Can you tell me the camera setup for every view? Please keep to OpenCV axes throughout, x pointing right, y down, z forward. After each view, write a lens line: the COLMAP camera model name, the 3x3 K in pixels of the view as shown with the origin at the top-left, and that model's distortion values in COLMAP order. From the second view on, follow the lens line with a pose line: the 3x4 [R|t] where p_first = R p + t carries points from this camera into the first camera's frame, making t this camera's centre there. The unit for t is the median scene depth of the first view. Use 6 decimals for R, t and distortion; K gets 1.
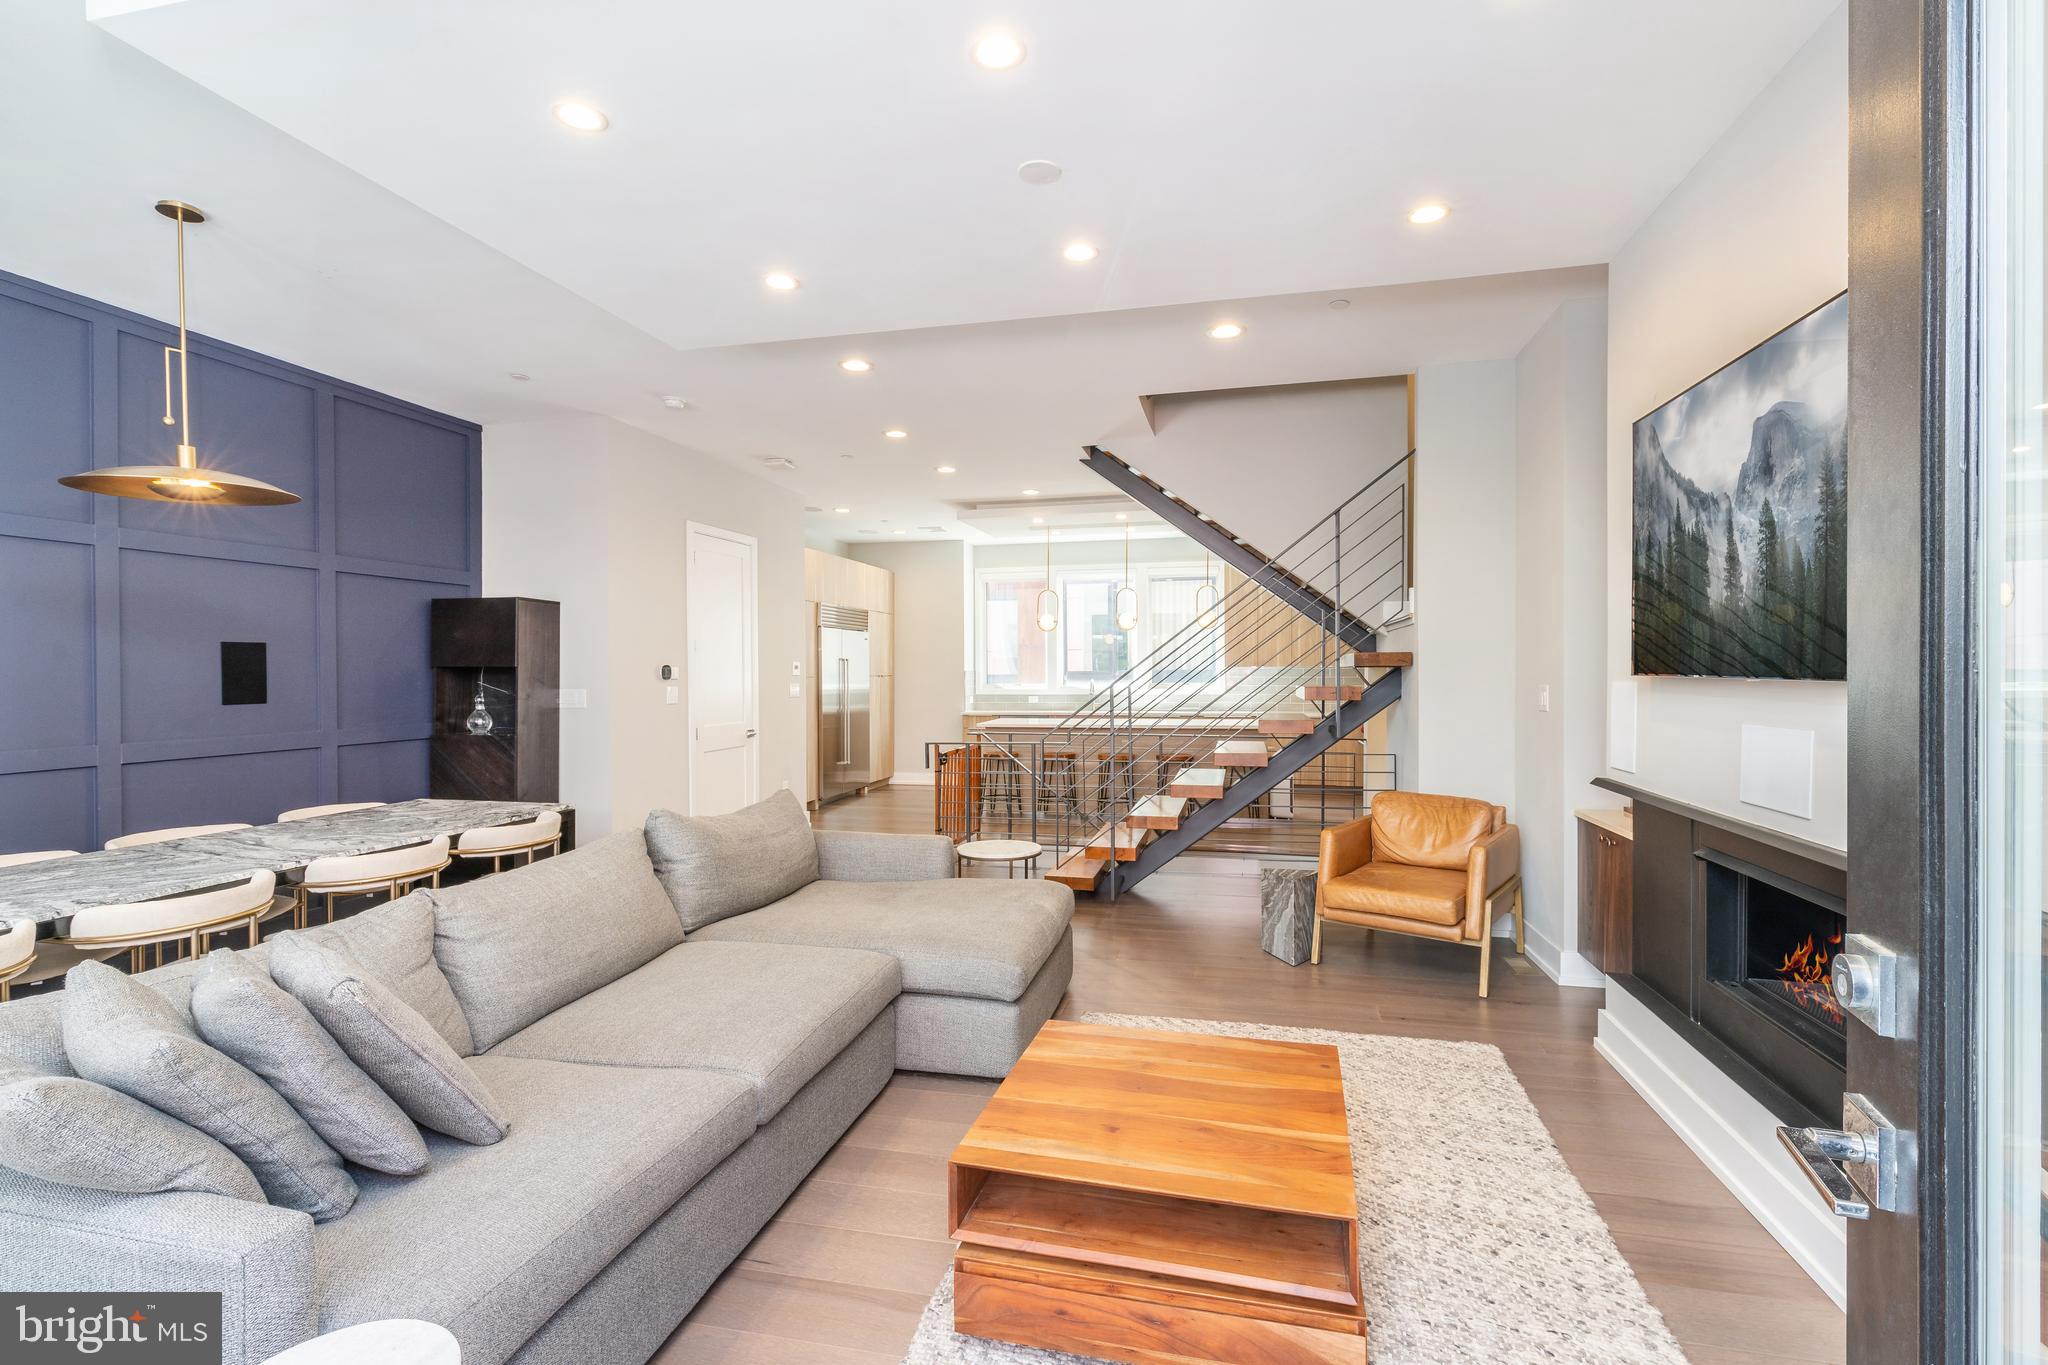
lens RADIAL K [[934.2, 0, 1030.5], [0, 934.2, 676.2], [0, 0, 1]] dist [0.000823, 0.001658]
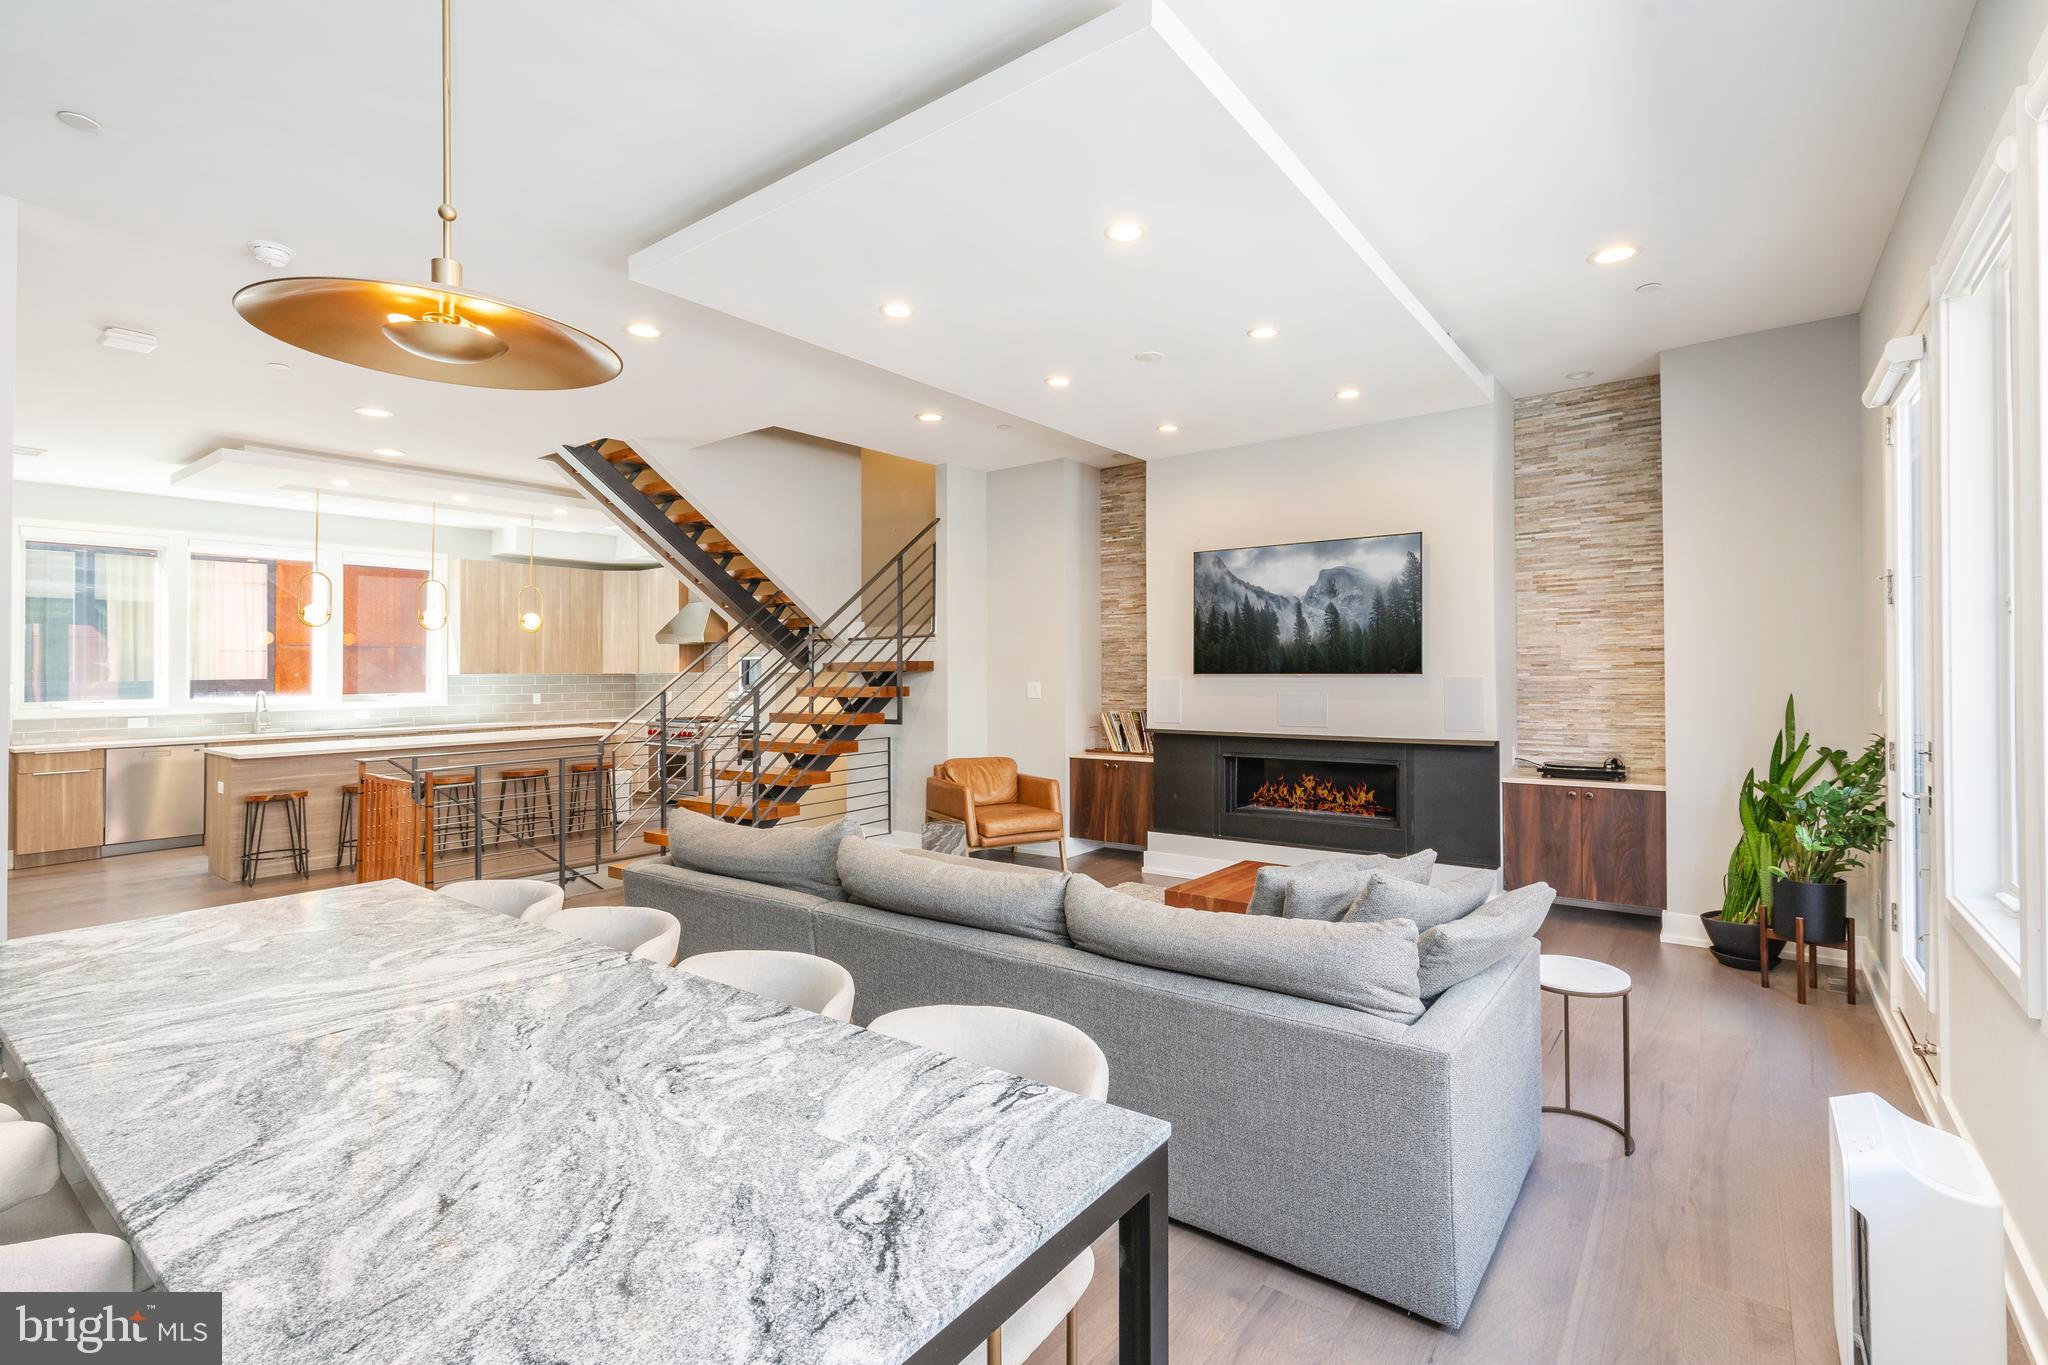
lens RADIAL K [[934.2, 0, 984.5], [0, 934.2, 673.9], [0, 0, 1]] dist [0.000823, 0.001658]
pose [[0.411677, 0.009091, 0.911284, -1.736840], [0.011687, 0.999815, -0.015254, 0.031397], [-0.911255, 0.016930, 0.411495, 0.720185]]
